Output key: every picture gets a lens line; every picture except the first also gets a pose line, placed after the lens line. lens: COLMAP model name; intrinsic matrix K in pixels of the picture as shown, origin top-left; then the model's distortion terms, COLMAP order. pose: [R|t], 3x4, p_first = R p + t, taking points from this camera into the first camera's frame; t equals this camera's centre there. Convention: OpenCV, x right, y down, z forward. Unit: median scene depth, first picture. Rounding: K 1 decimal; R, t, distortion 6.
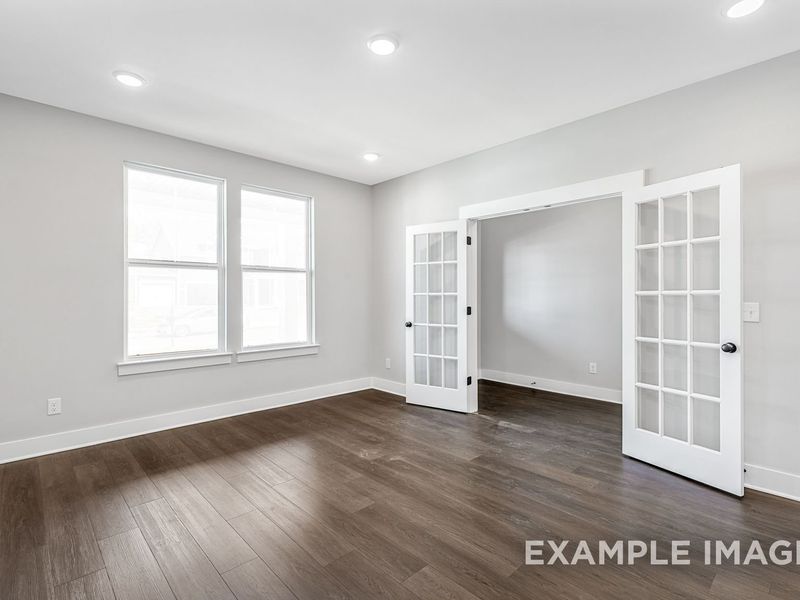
lens RADIAL K [[418.9, 0, 396.6], [0, 418.9, 296.9], [0, 0, 1]] dist [-0.000979, -0.000776]
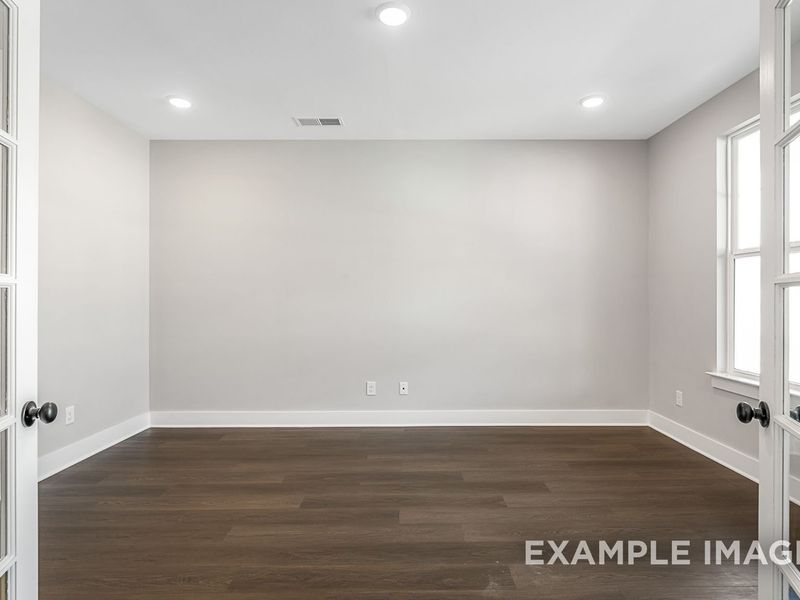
lens RADIAL K [[418.9, 0, 396.6], [0, 418.9, 296.9], [0, 0, 1]] dist [-0.000979, -0.000776]
pose [[-0.689514, 0.000348, -0.724272, 0.584515], [-0.002598, 0.999992, 0.002954, 0.000356], [0.724267, 0.003918, -0.689508, 1.556581]]
